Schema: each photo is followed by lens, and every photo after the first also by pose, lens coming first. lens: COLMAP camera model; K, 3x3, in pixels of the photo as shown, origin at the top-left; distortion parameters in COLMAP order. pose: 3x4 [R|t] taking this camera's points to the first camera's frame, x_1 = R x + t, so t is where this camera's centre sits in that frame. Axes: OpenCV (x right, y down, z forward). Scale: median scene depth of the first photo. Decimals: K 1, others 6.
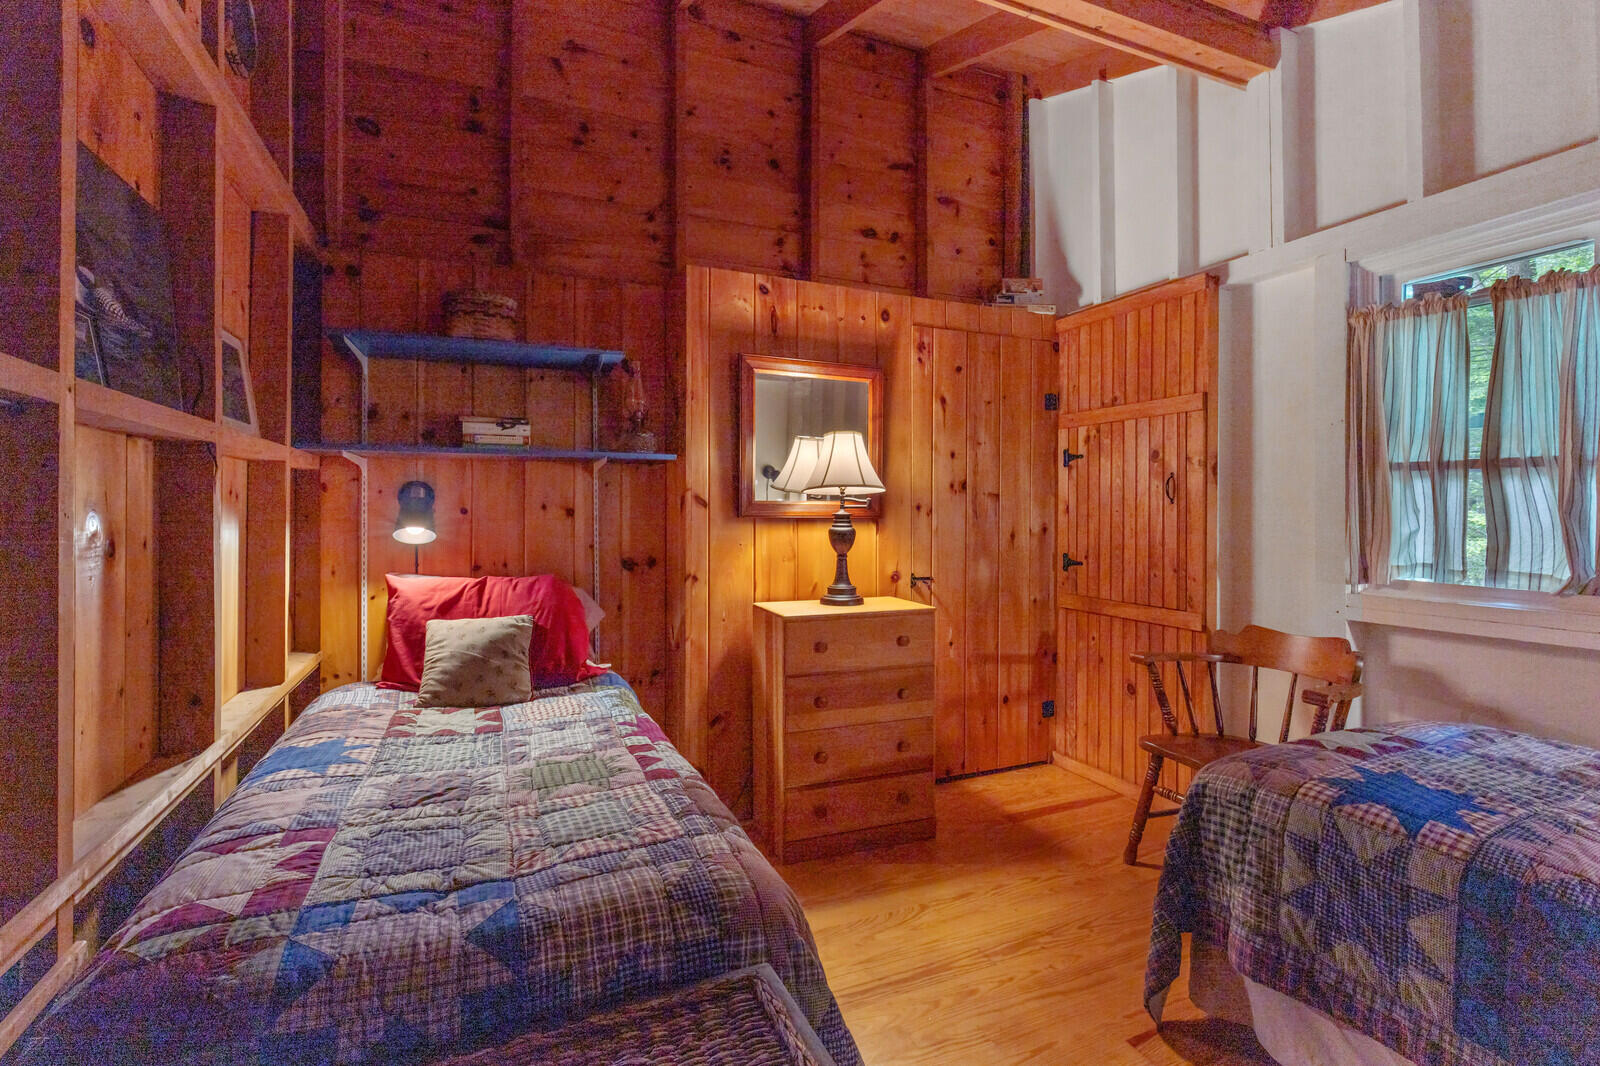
lens RADIAL K [[738.5, 0, 792.7], [0, 738.5, 514.9], [0, 0, 1]] dist [-0.001844, -0.000526]
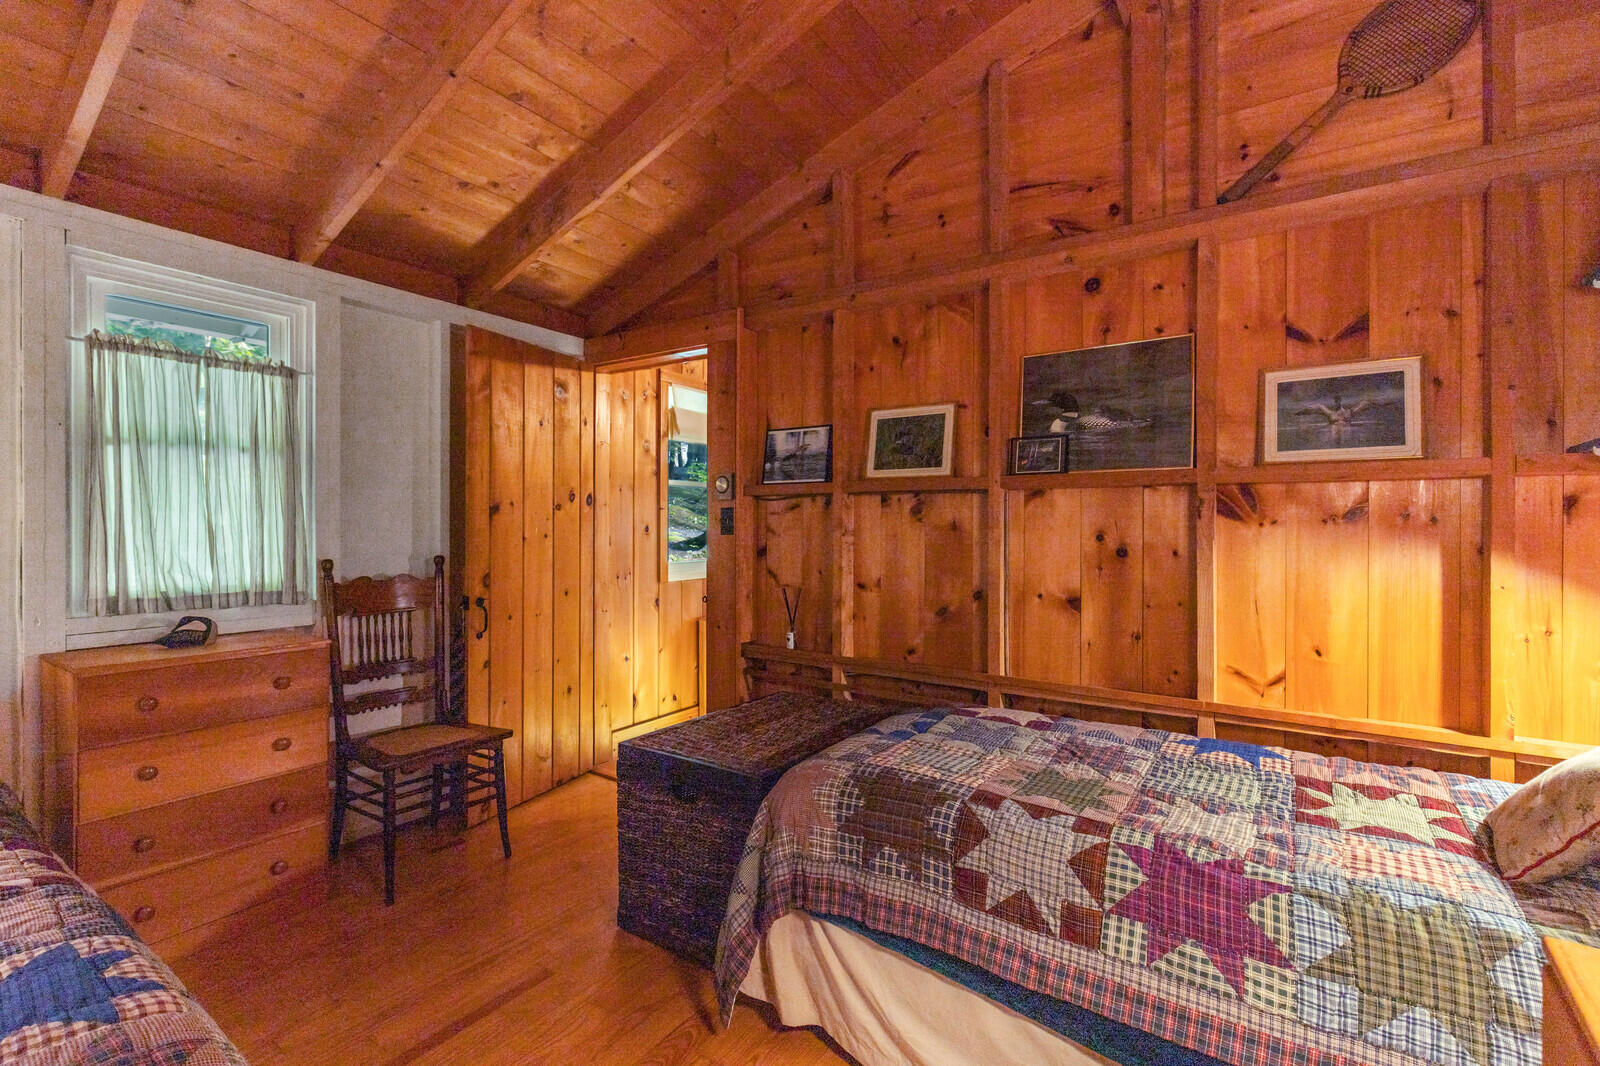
lens RADIAL K [[720.3, 0, 793.6], [0, 720.3, 532.2], [0, 0, 1]] dist [0.000589, -0.001165]
pose [[-0.848667, -0.001042, -0.528927, 0.591948], [-0.005973, 0.999953, 0.007612, -0.012091], [0.528894, 0.009620, -0.848633, 1.800398]]
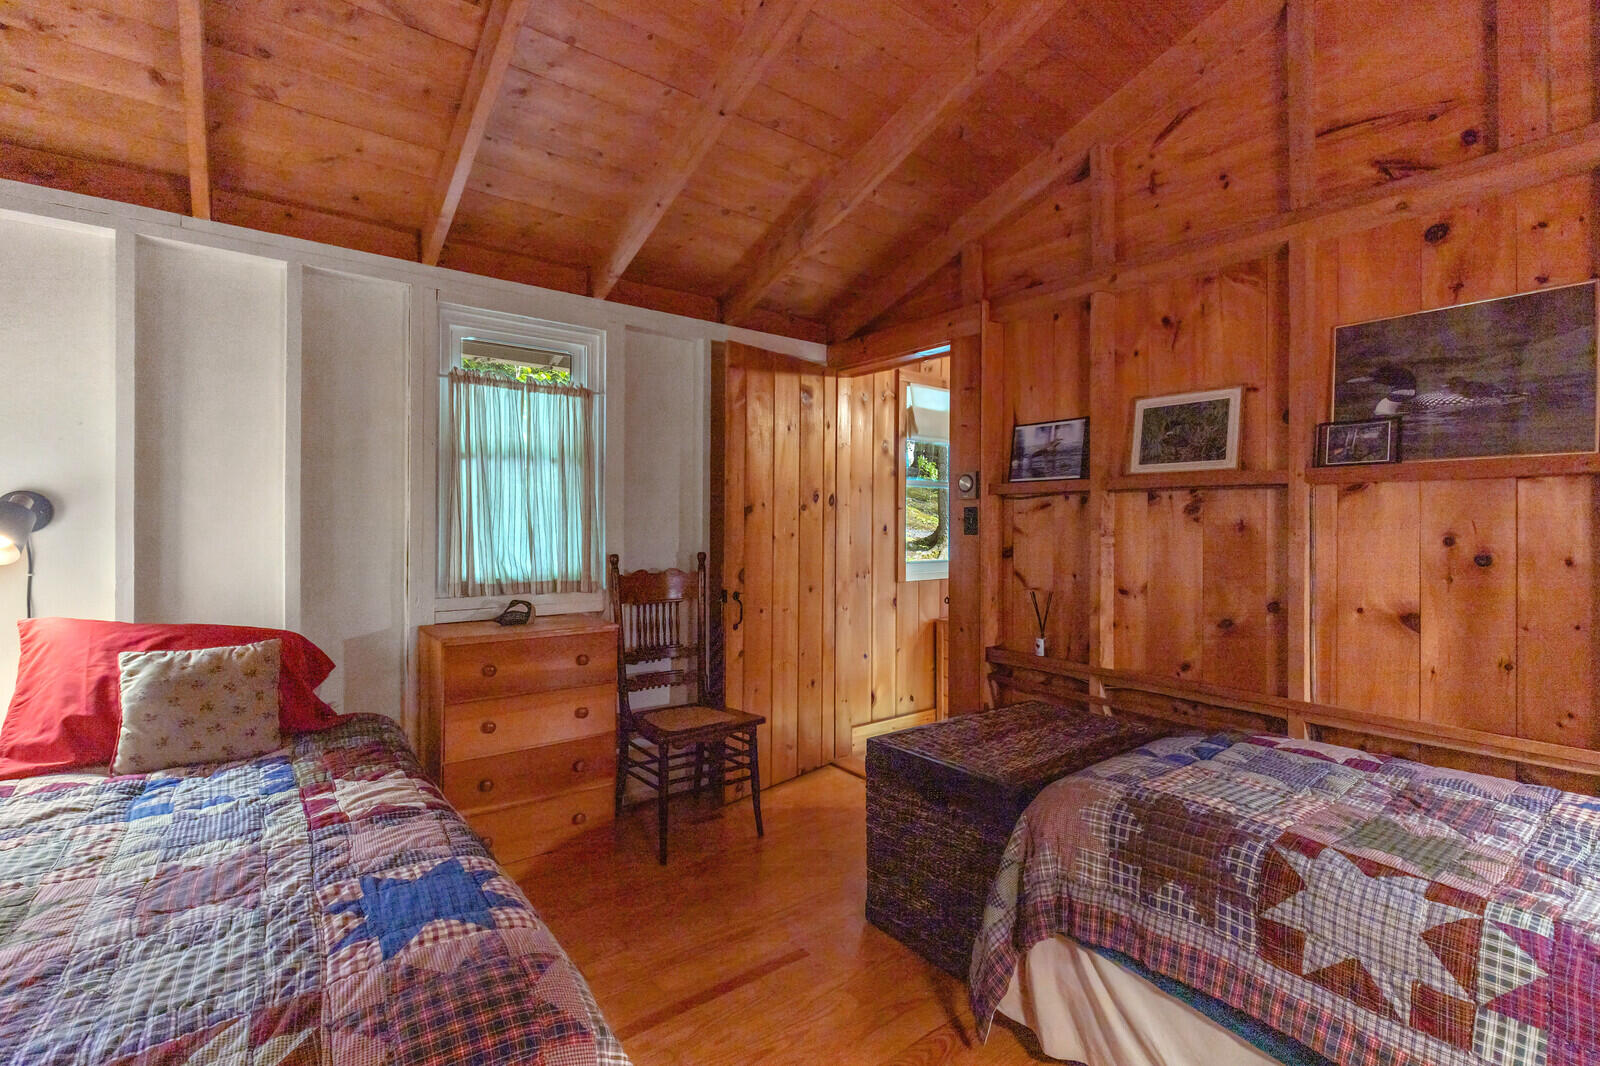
lens RADIAL K [[724.2, 0, 790.8], [0, 724.2, 525.7], [0, 0, 1]] dist [-0.000414, -0.000297]
pose [[-0.971174, -0.007783, -0.238245, 0.635632], [-0.008389, 0.999964, 0.001531, -0.012189], [0.238224, 0.003485, -0.971204, 1.788974]]
